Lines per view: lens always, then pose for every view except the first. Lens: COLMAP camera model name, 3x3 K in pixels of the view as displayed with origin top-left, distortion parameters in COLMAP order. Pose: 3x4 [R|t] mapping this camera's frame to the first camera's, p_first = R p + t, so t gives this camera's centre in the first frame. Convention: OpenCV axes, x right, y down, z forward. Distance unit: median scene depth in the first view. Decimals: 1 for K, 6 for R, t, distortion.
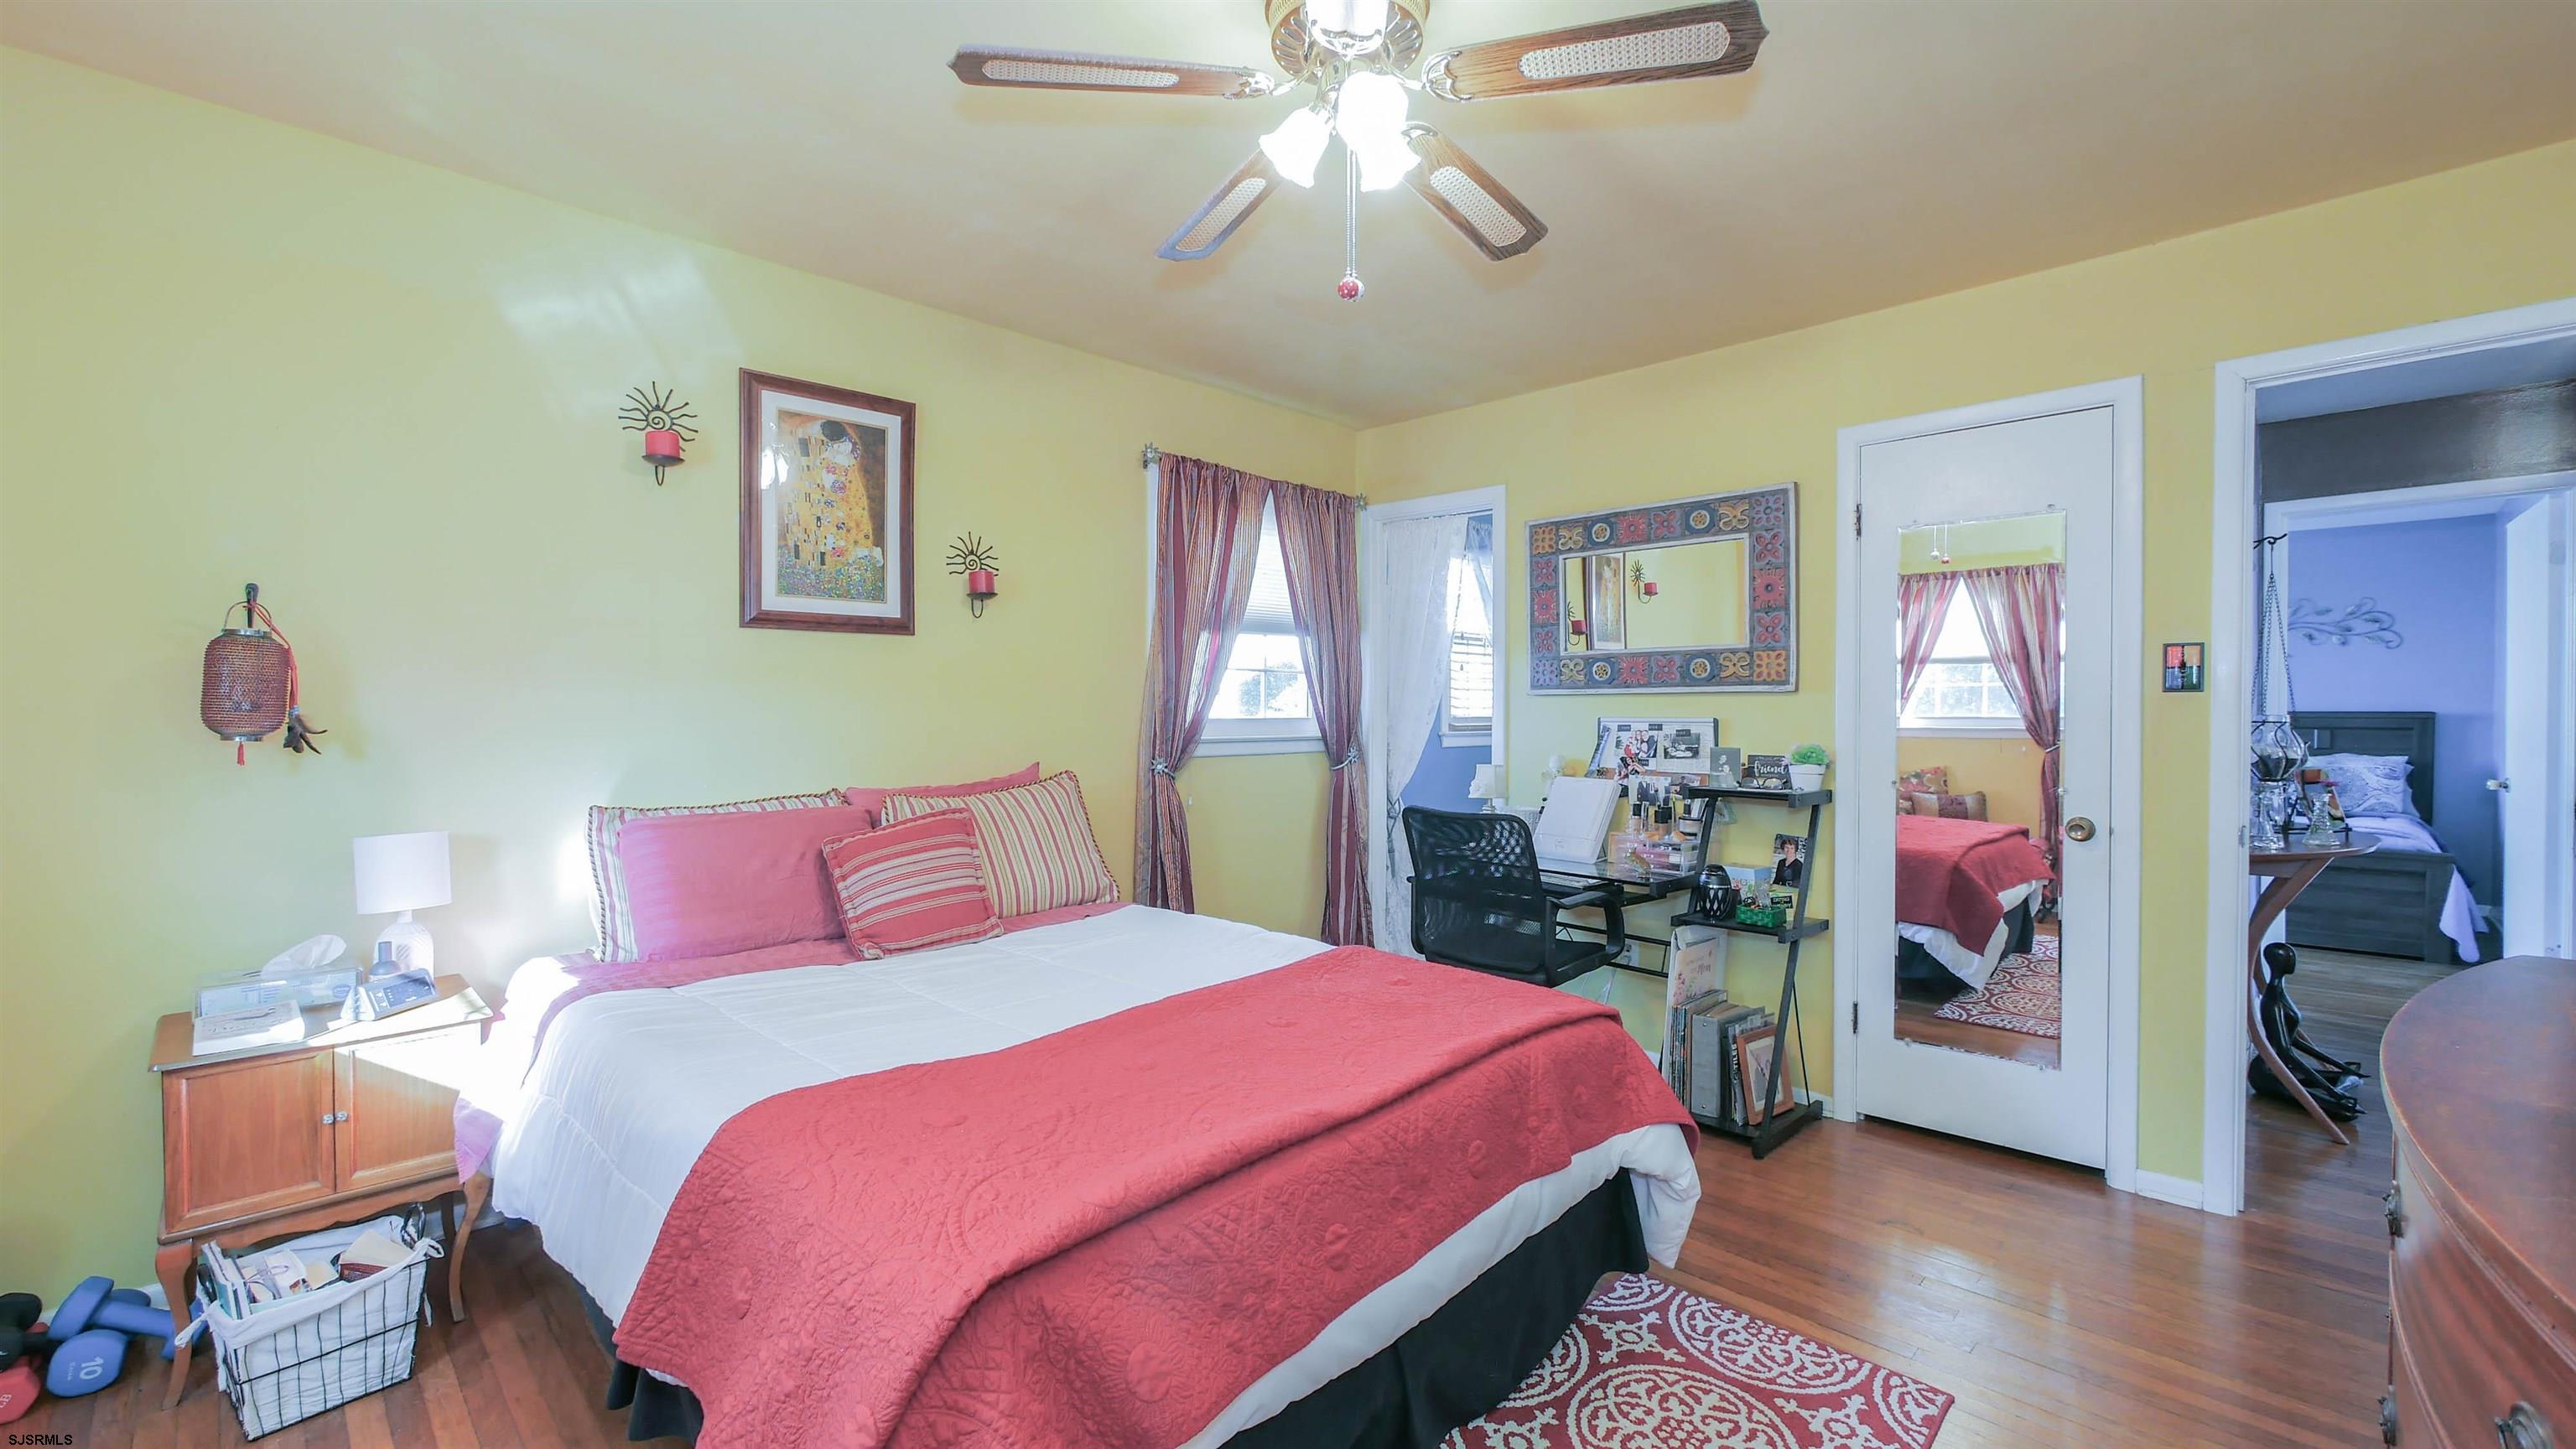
lens RADIAL K [[1058.8, 0, 1278.0], [0, 1058.8, 718.9], [0, 0, 1]] dist [-0.011514, 0.003039]
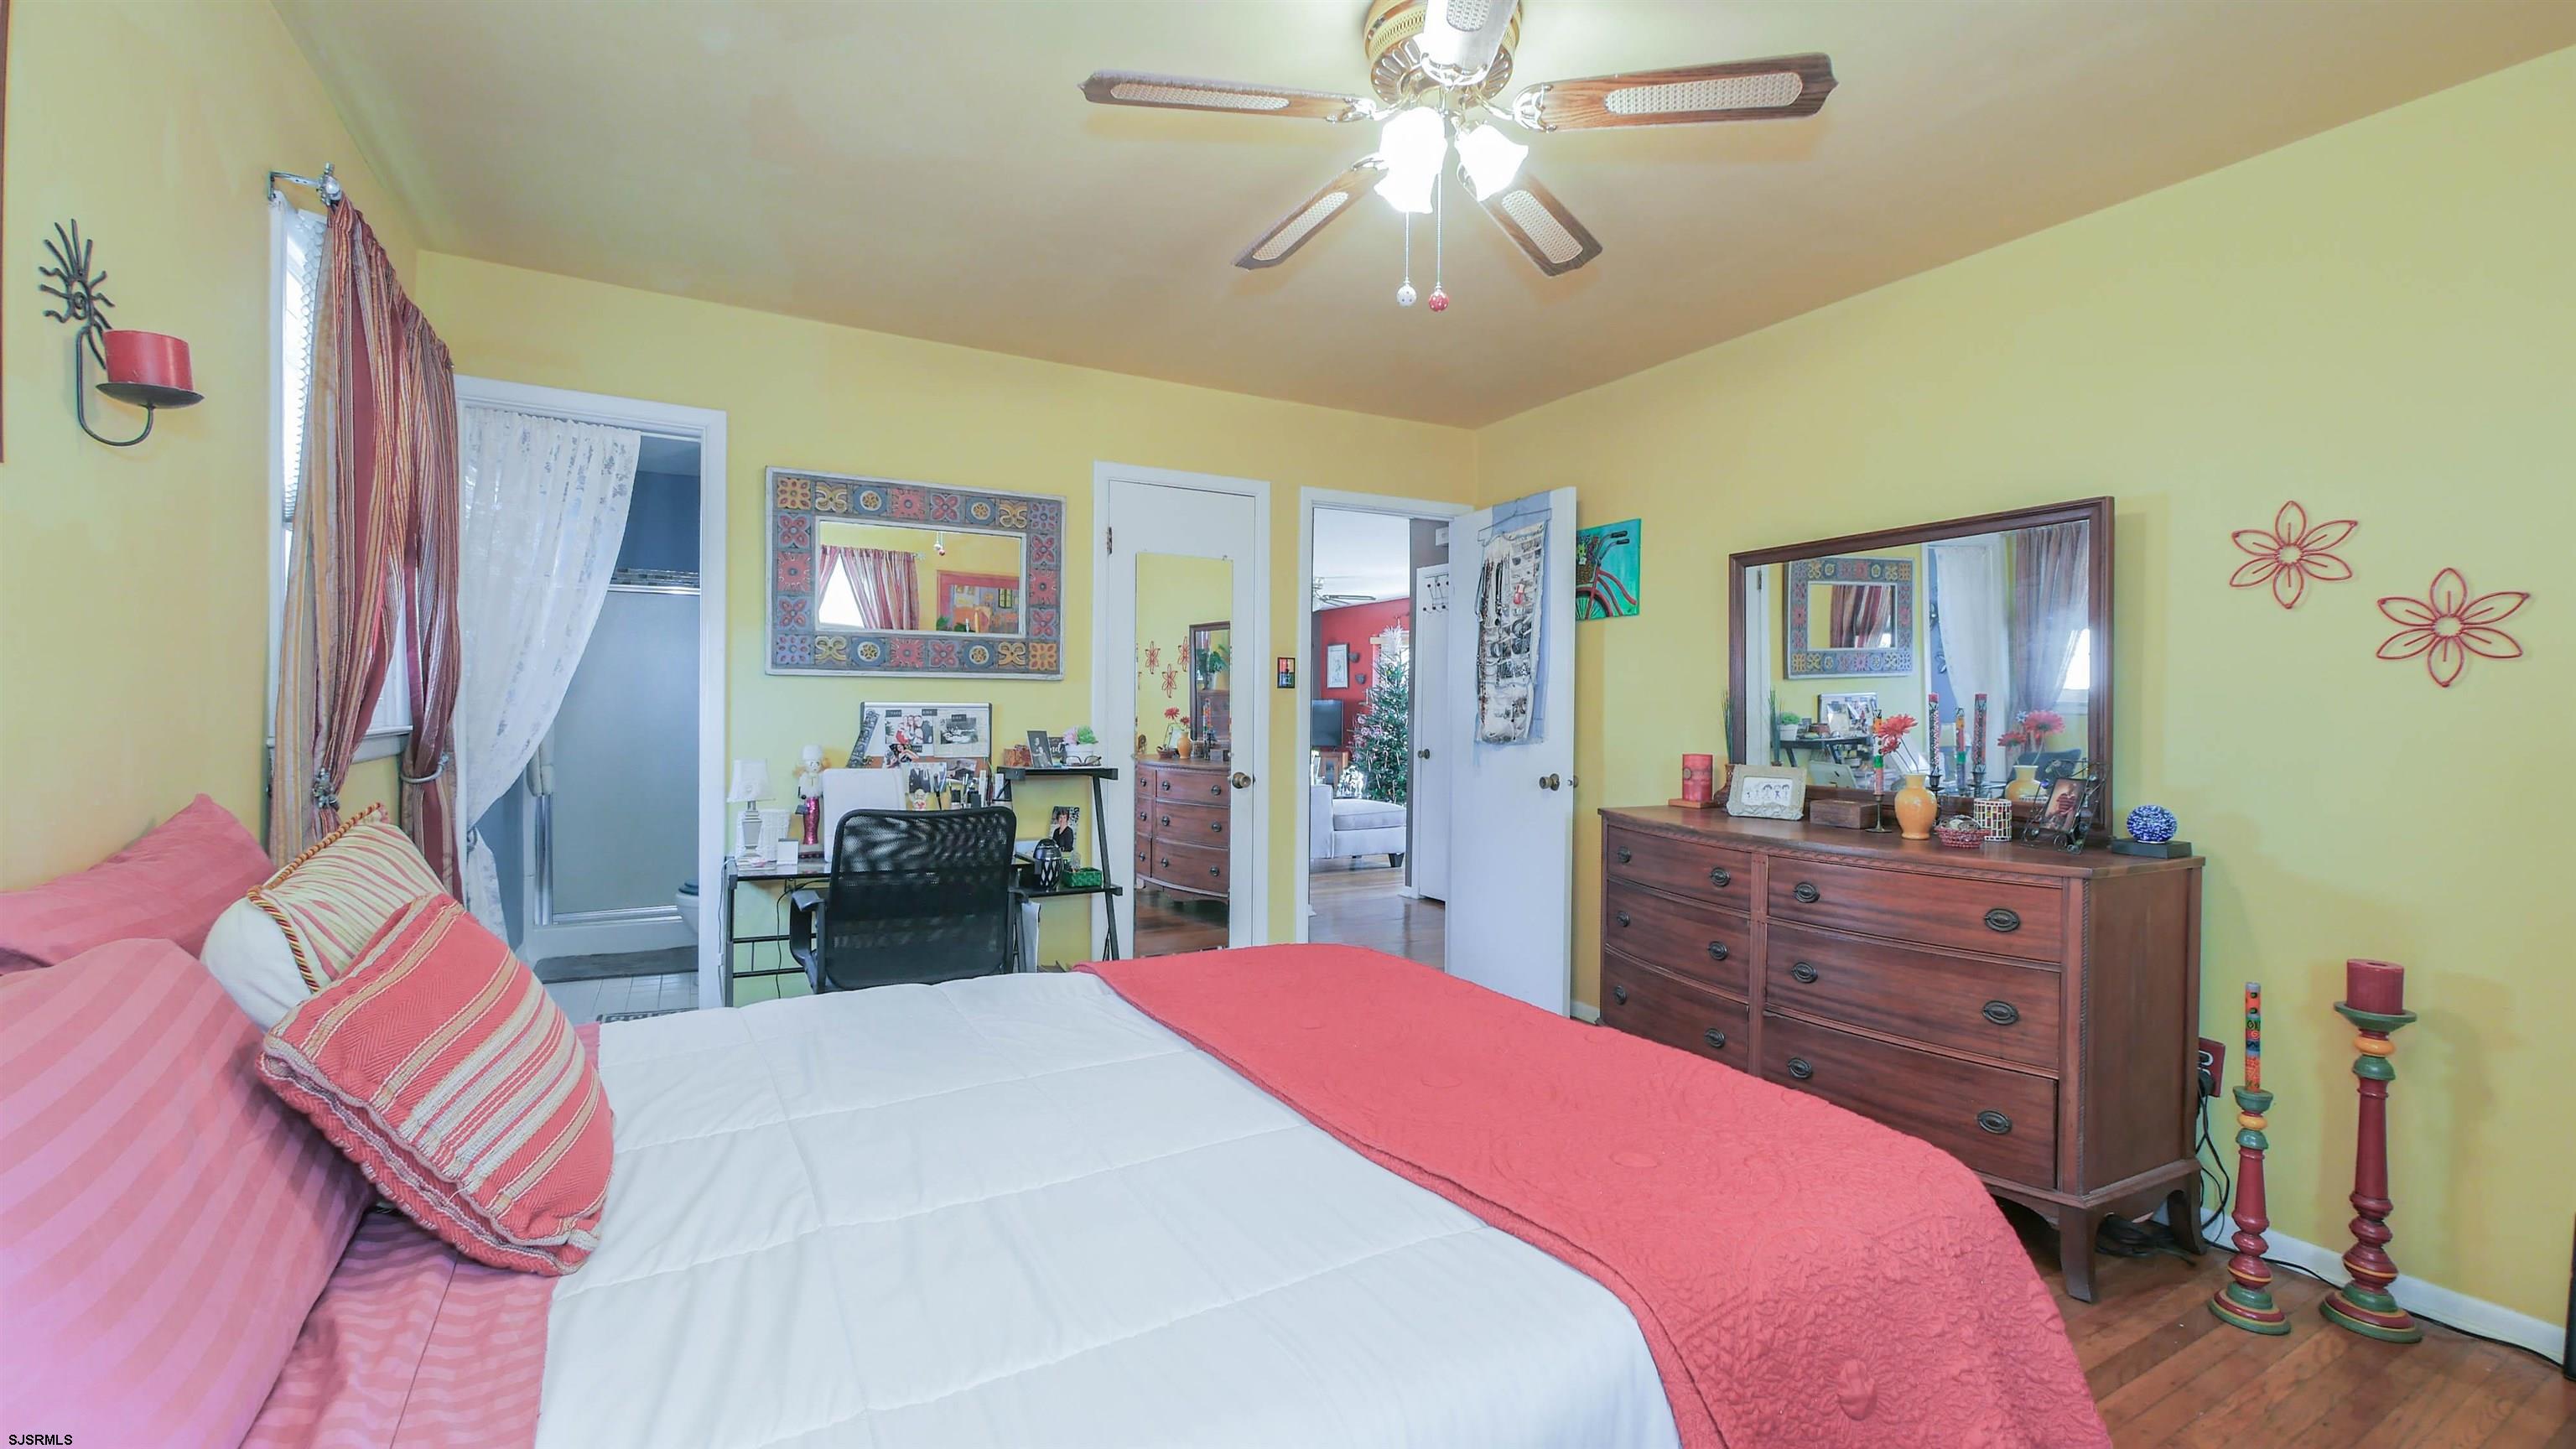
lens RADIAL K [[1058.8, 0, 1278.0], [0, 1058.8, 718.9], [0, 0, 1]] dist [-0.011514, 0.003039]
pose [[0.268658, -0.008964, 0.963194, -0.530580], [-0.001518, 0.999952, 0.009729, 0.003997], [-0.963234, -0.004076, 0.268632, 0.451903]]
